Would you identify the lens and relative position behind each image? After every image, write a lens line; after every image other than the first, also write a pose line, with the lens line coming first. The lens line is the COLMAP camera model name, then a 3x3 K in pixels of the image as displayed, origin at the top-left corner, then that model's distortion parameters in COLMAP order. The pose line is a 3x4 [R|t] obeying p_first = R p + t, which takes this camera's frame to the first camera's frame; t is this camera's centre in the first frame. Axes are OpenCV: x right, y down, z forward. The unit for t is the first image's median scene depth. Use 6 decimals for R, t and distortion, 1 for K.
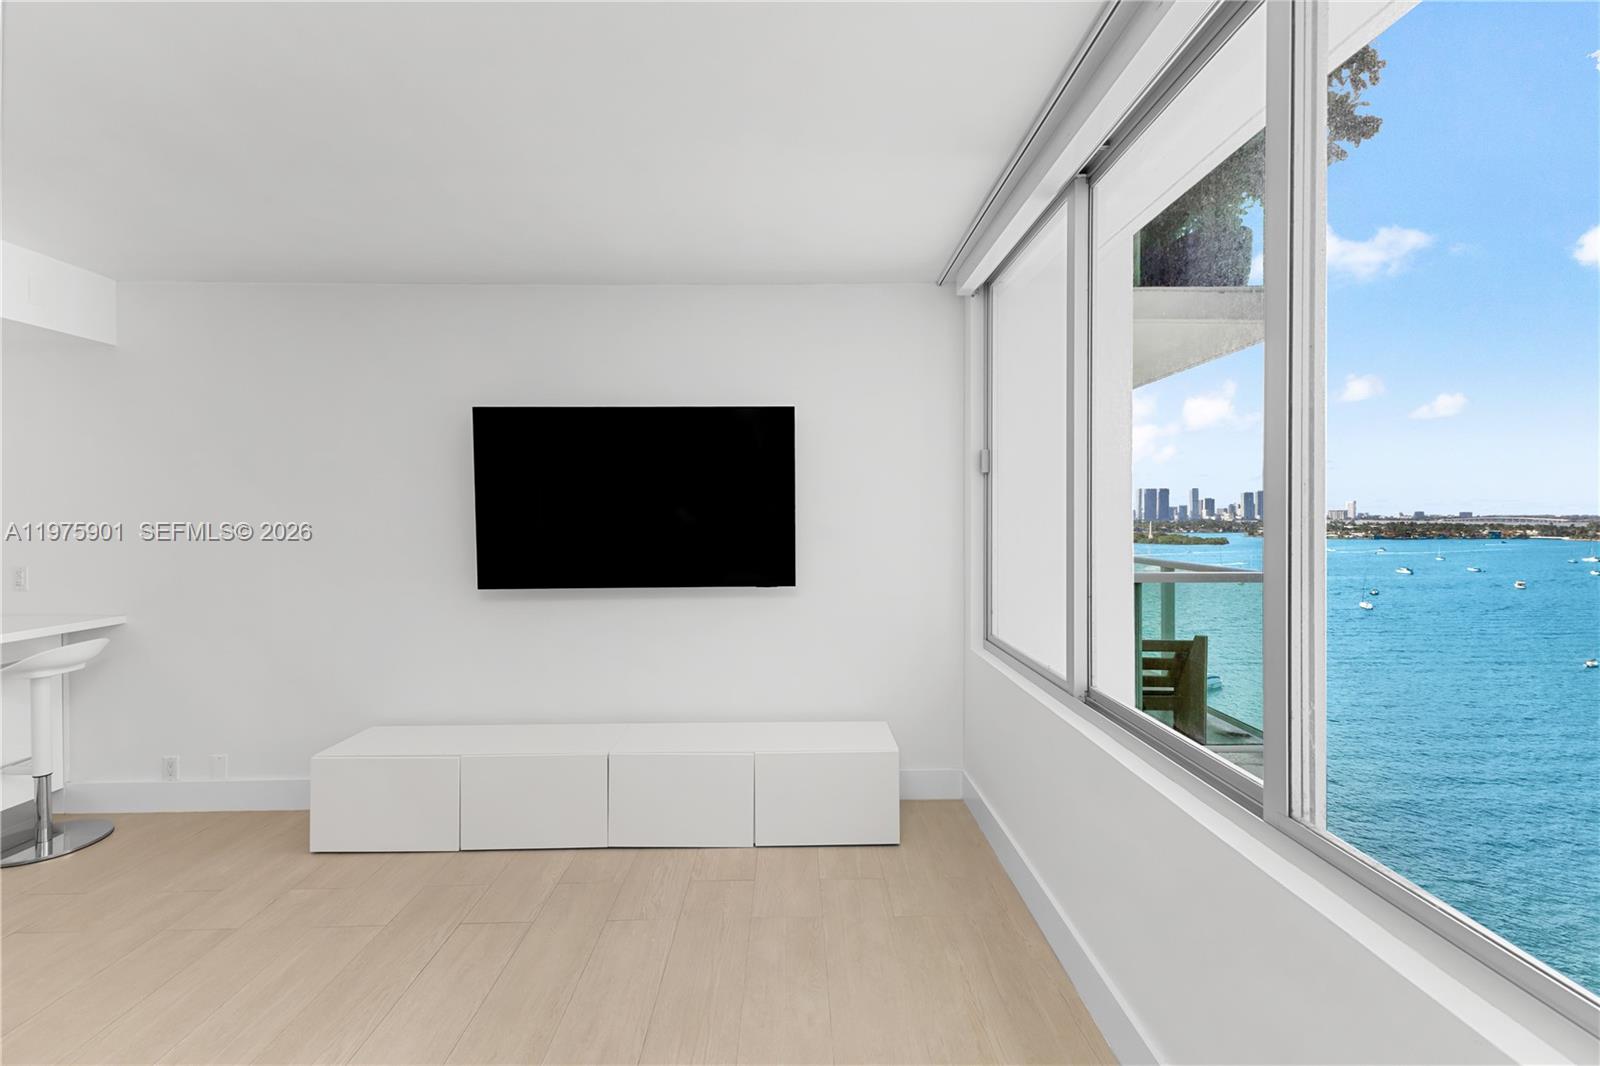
lens RADIAL K [[708.4, 0, 801.4], [0, 708.4, 520.5], [0, 0, 1]] dist [0.010860, -0.001945]
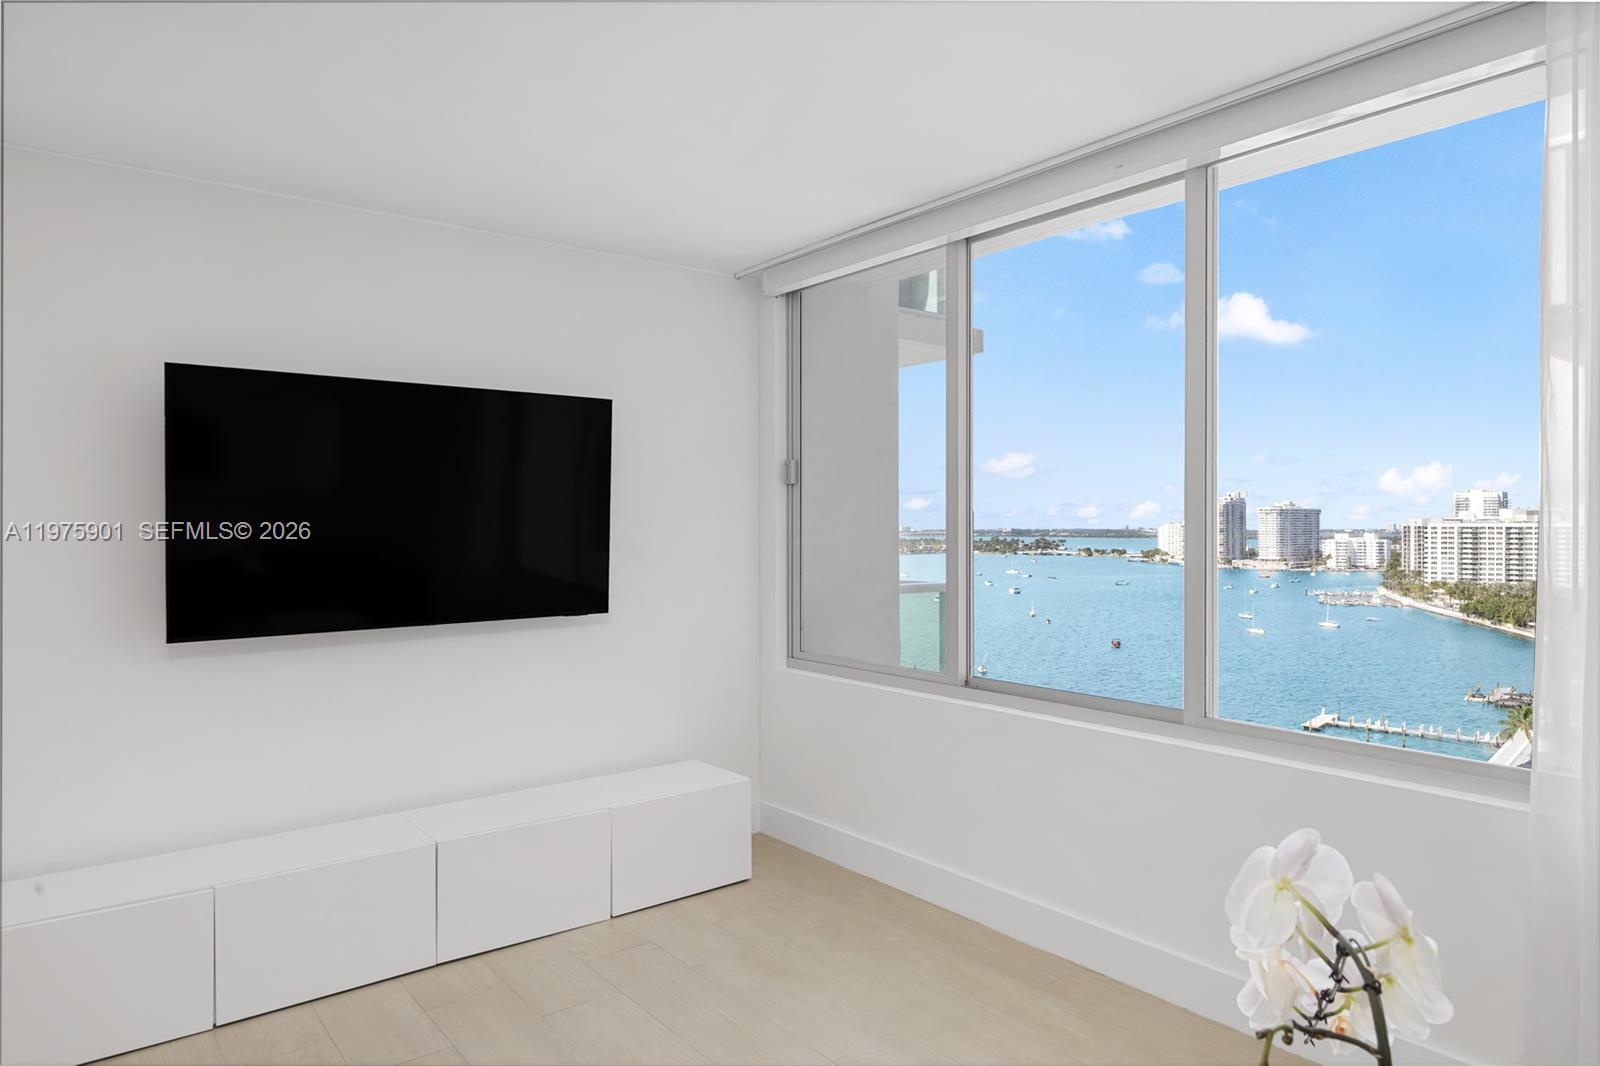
lens RADIAL K [[998.6, 0, 808.1], [0, 998.6, 533.3], [0, 0, 1]] dist [0.008541, -0.007454]
pose [[0.790416, -0.004269, 0.612556, -0.546125], [0.007764, 0.999965, -0.003049, 0.003897], [-0.612521, 0.007166, 0.790421, -0.082102]]
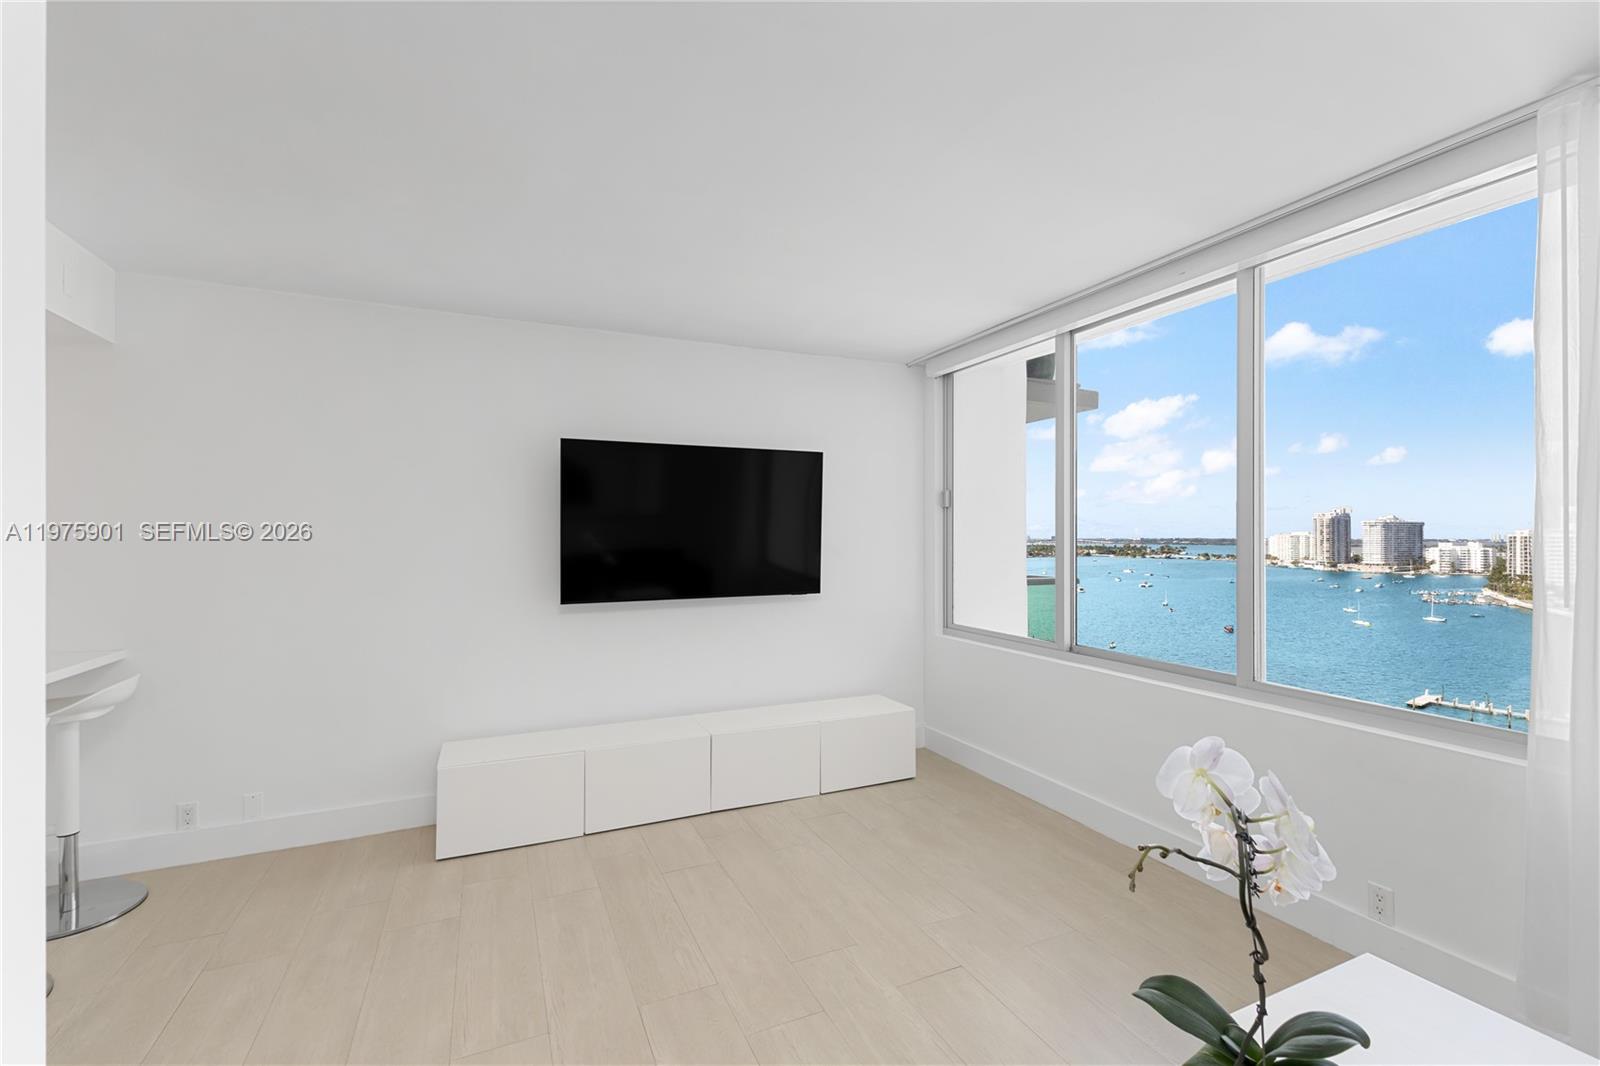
lens RADIAL K [[708.4, 0, 804.3], [0, 708.4, 538.2], [0, 0, 1]] dist [0.010860, -0.001945]
pose [[0.914565, 0.000246, 0.404439, -0.548484], [0.002995, 0.999968, -0.007382, 0.003622], [-0.404428, 0.007962, 0.914535, -0.151410]]
